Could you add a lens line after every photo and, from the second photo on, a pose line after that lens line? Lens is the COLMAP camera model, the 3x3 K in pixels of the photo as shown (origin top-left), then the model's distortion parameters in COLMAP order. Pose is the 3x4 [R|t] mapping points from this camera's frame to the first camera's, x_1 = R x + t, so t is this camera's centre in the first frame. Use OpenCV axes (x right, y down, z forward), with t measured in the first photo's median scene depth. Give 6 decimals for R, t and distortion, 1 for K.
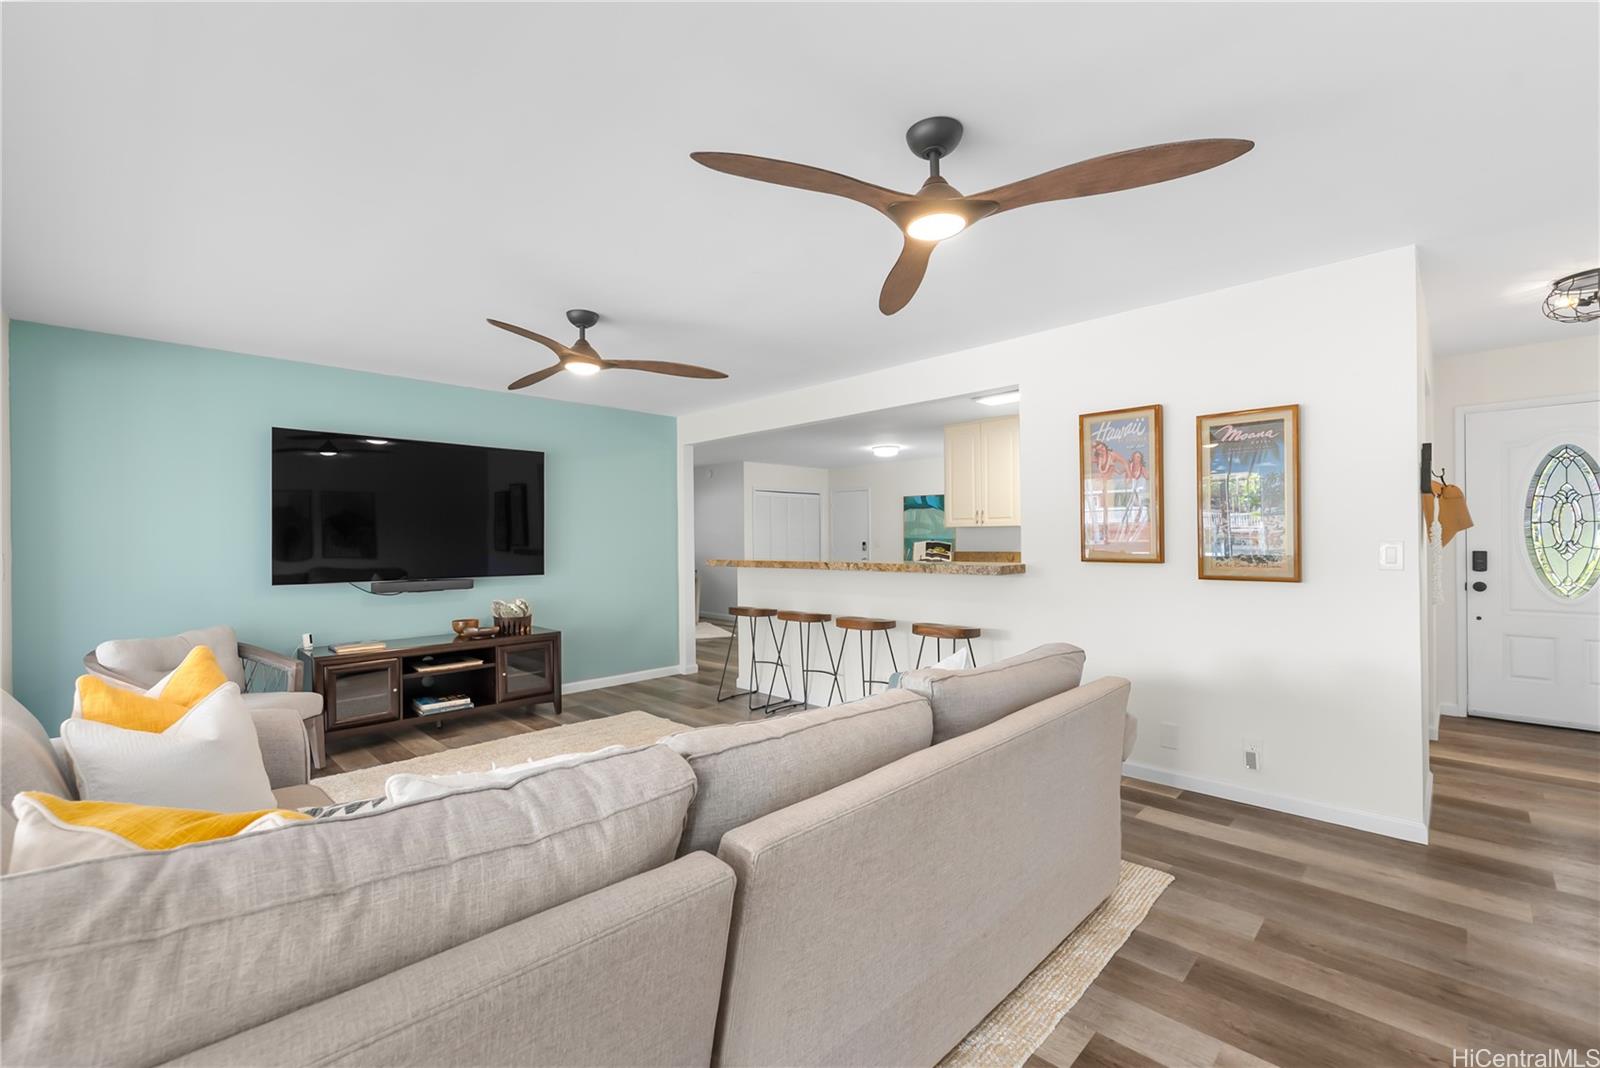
lens RADIAL K [[665.9, 0, 790.5], [0, 665.9, 536.6], [0, 0, 1]] dist [-0.002689, -0.000021]
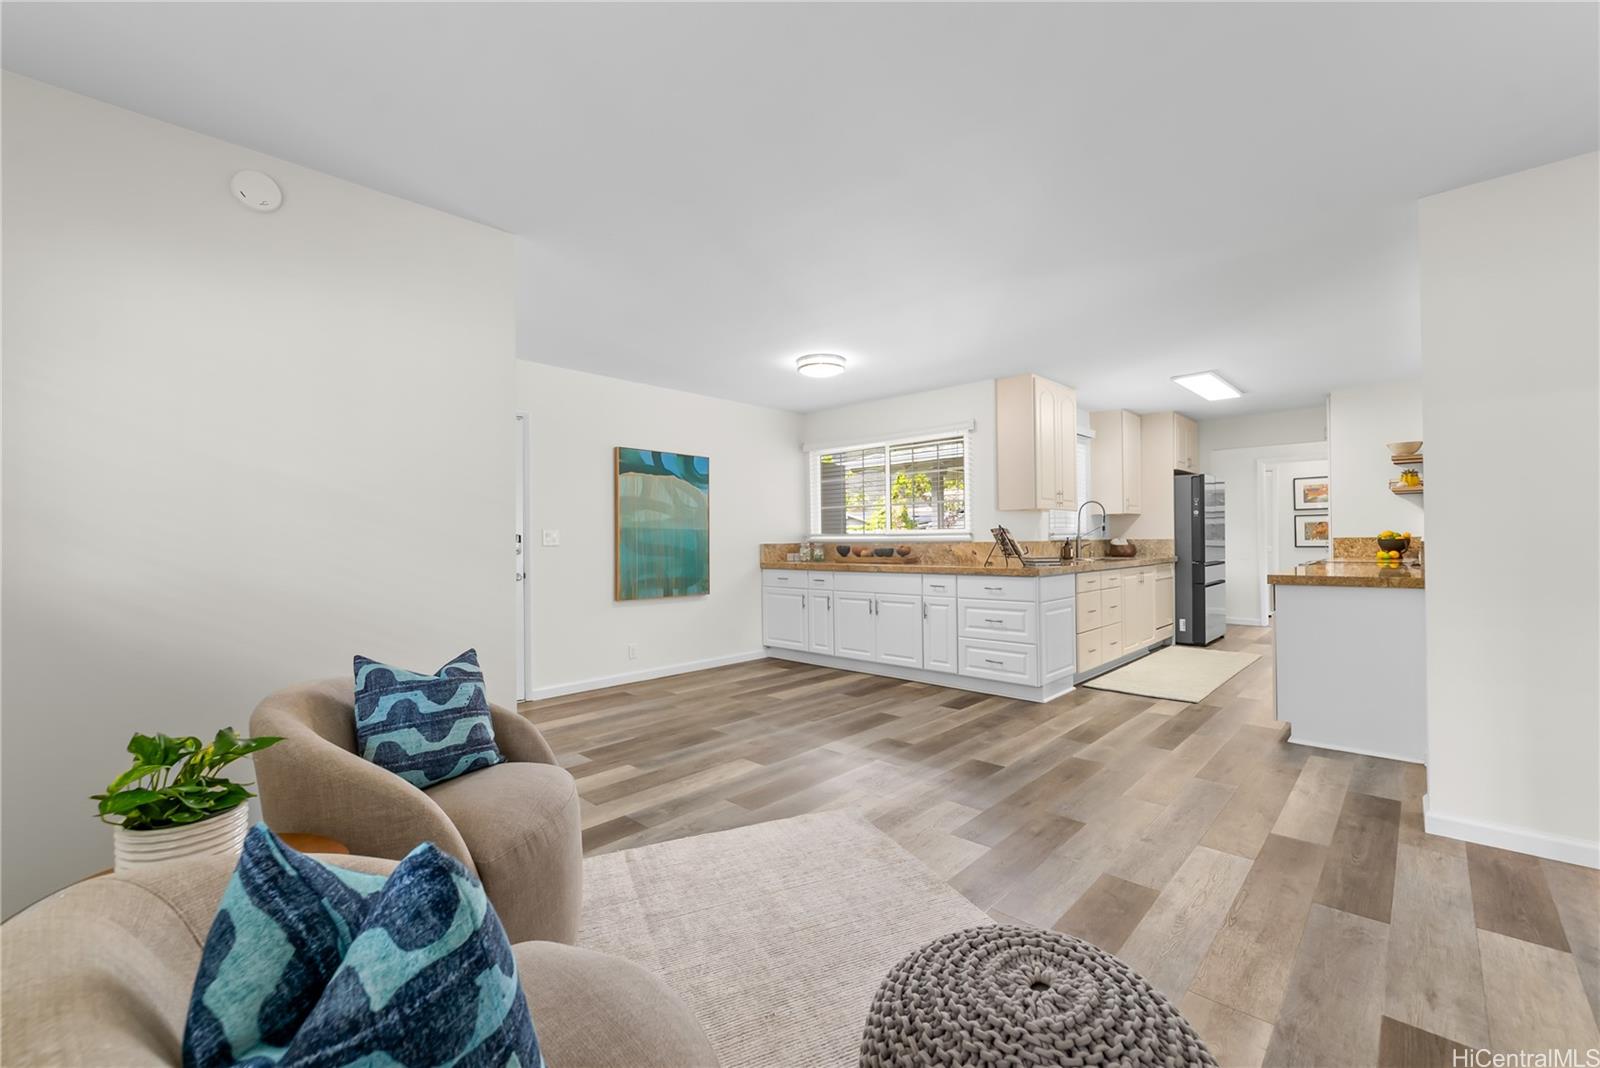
lens RADIAL K [[665.9, 0, 790.5], [0, 665.9, 536.6], [0, 0, 1]] dist [-0.002689, -0.000021]
pose [[-0.018699, 0.016045, 0.999696, -0.737645], [0.006985, 0.999849, -0.015917, 0.039284], [-0.999801, 0.006685, -0.018808, 1.879852]]
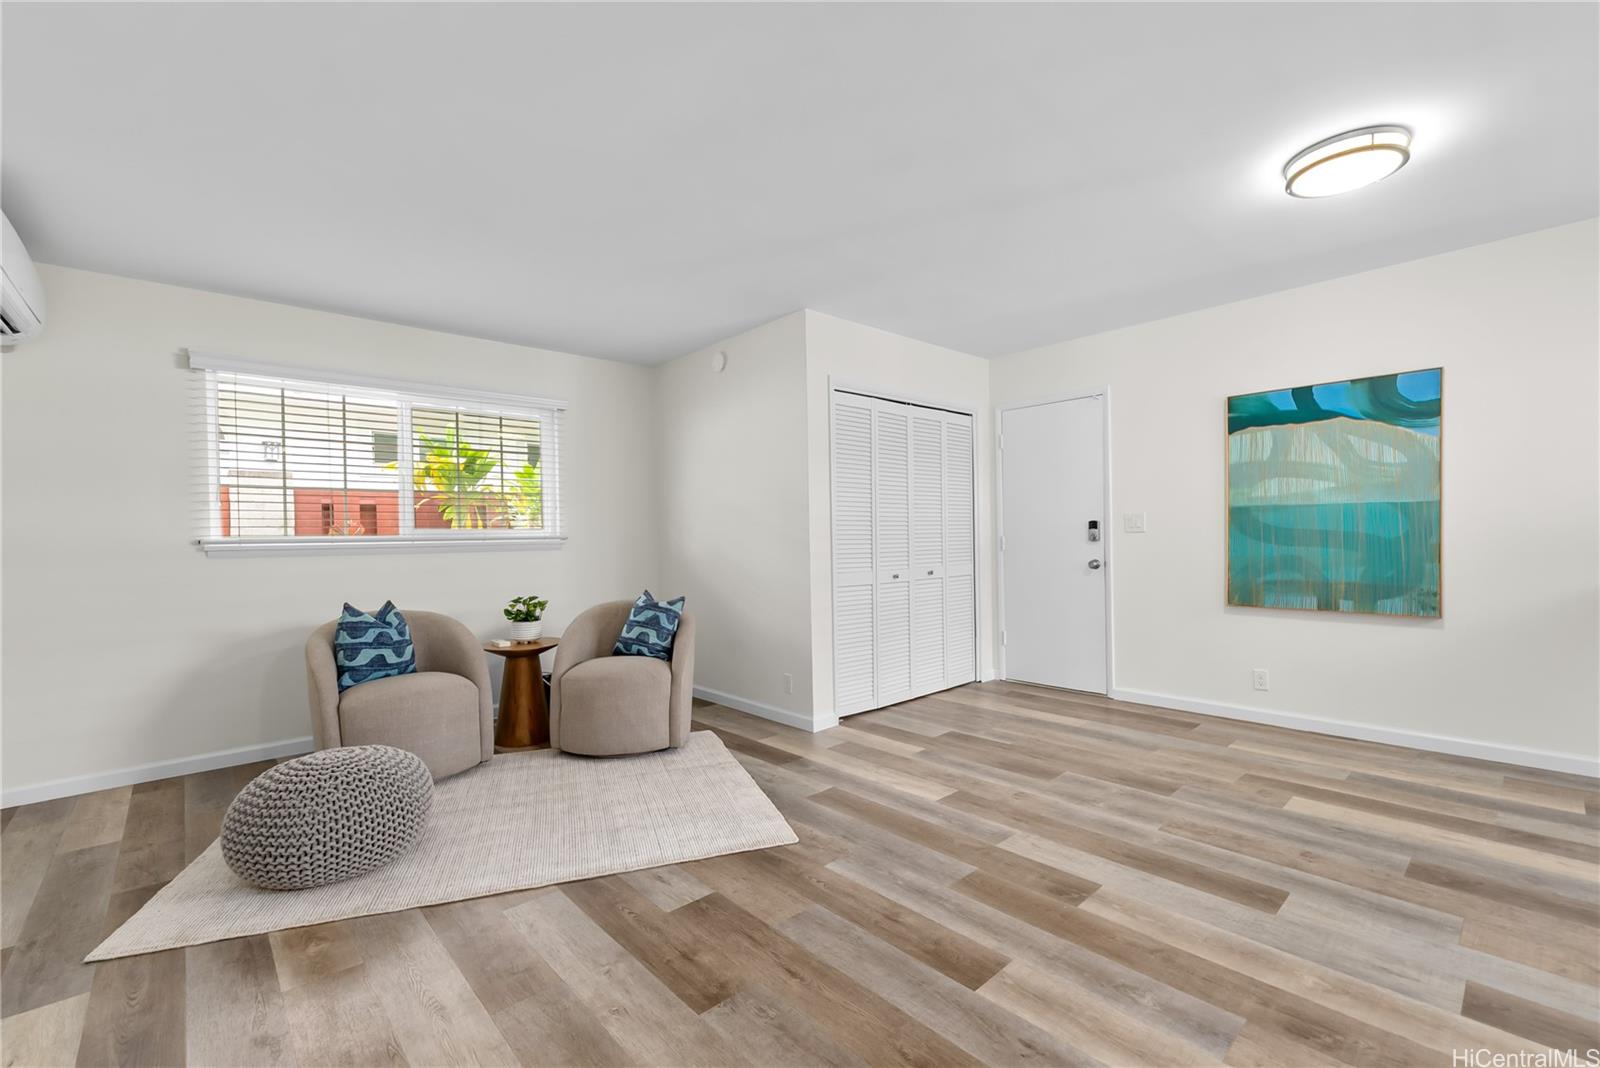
lens RADIAL K [[665.9, 0, 790.5], [0, 665.9, 536.6], [0, 0, 1]] dist [-0.002689, -0.000021]
pose [[0.998559, -0.010285, -0.052665, -0.126137], [0.010525, 0.999935, 0.004290, 0.032401], [0.052618, -0.004838, 0.998603, 1.303843]]
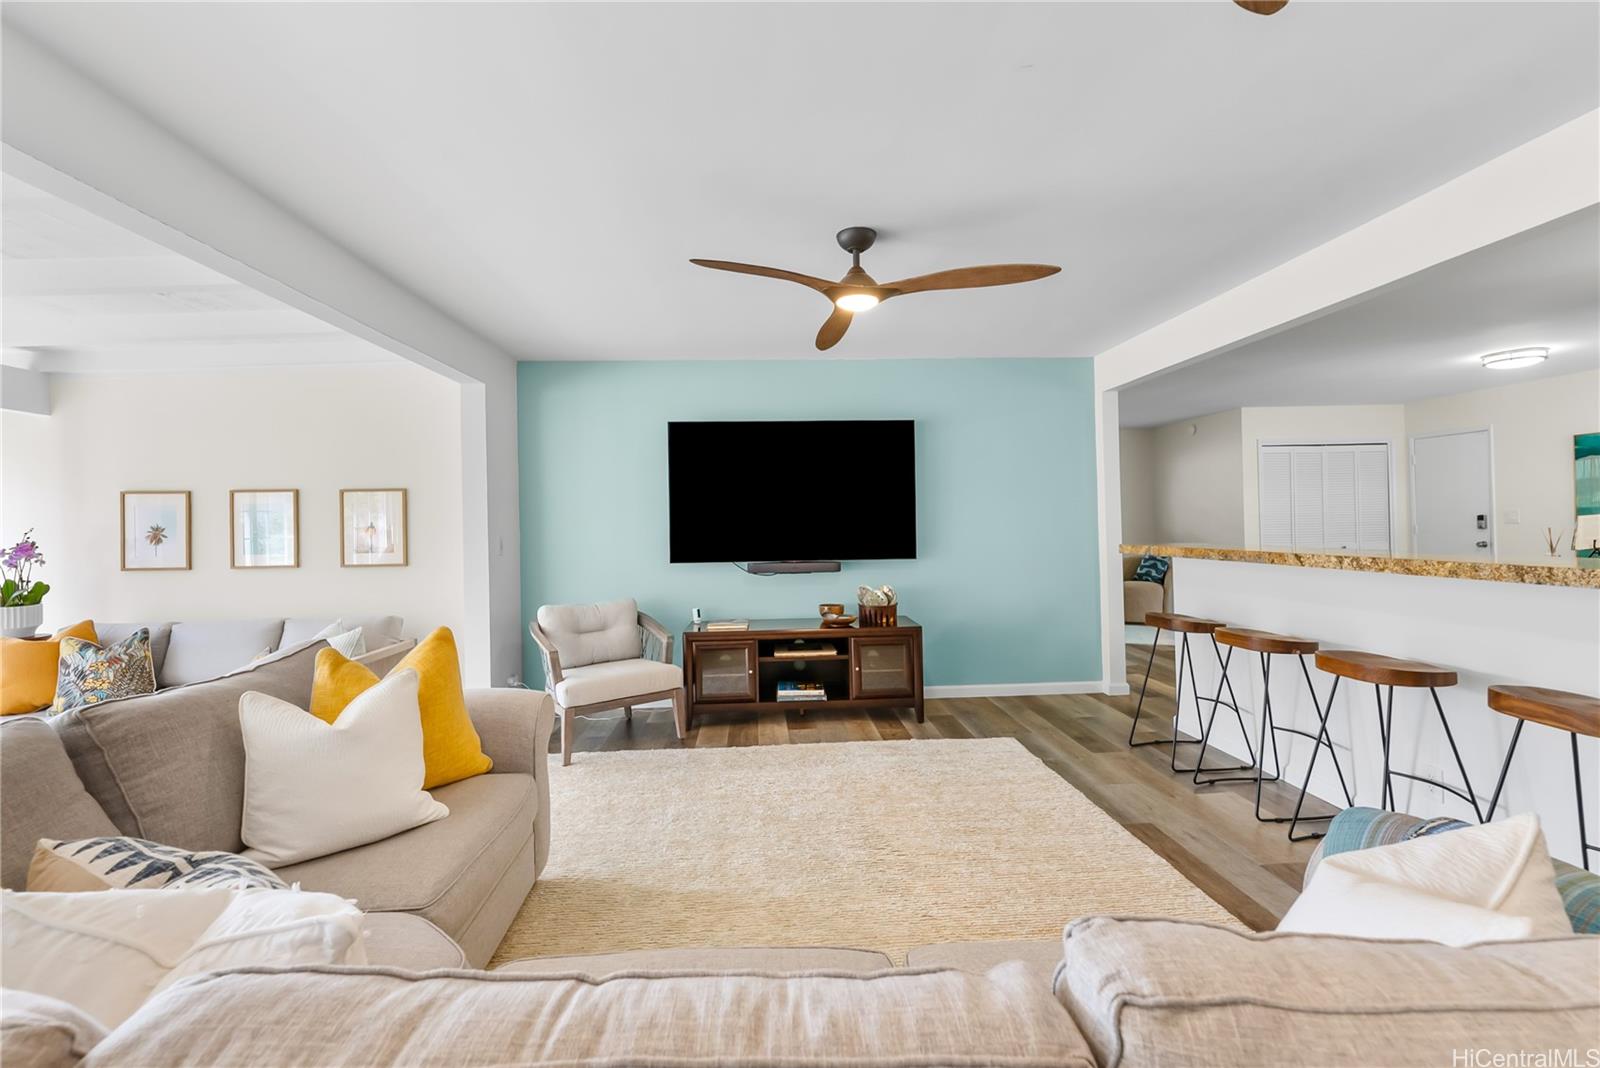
lens RADIAL K [[672.2, 0, 794.2], [0, 672.2, 515.7], [0, 0, 1]] dist [-0.001578, -0.000280]
pose [[0.745848, -0.013218, -0.665985, 0.112734], [0.015970, 0.999871, -0.001961, -0.000485], [0.665925, -0.009173, 0.745962, 0.256860]]
